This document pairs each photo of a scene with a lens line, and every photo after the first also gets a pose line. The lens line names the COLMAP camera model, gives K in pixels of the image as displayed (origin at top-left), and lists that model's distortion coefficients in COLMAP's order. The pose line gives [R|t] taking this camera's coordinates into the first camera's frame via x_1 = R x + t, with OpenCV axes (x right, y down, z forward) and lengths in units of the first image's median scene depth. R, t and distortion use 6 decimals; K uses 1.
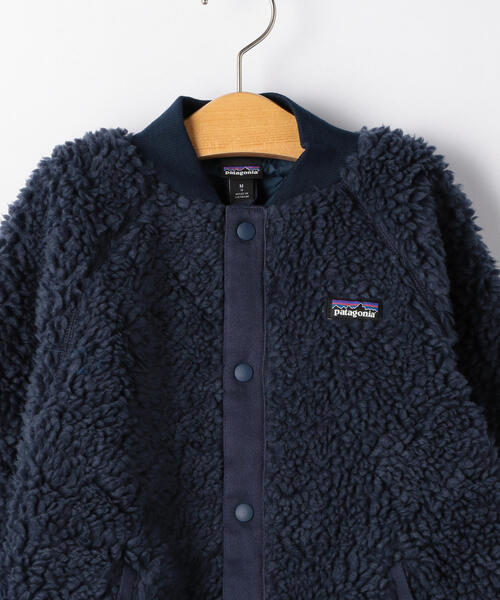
lens RADIAL K [[2222.0, 0, 249.4], [0, 2222.0, 300.4], [0, 0, 1]] dist [0.699716, 0.000000]
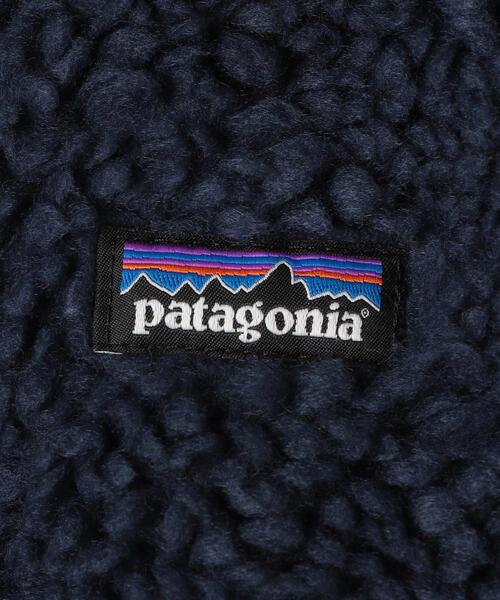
lens RADIAL K [[3878.5, 0, 250.3], [0, 3878.5, 299.9], [0, 0, 1]] dist [0.424104, 0.000000]
pose [[0.999492, -0.014253, -0.028494, 0.056253], [0.015369, 0.999109, 0.039317, -0.007889], [0.027908, -0.039735, 0.998820, 0.691408]]
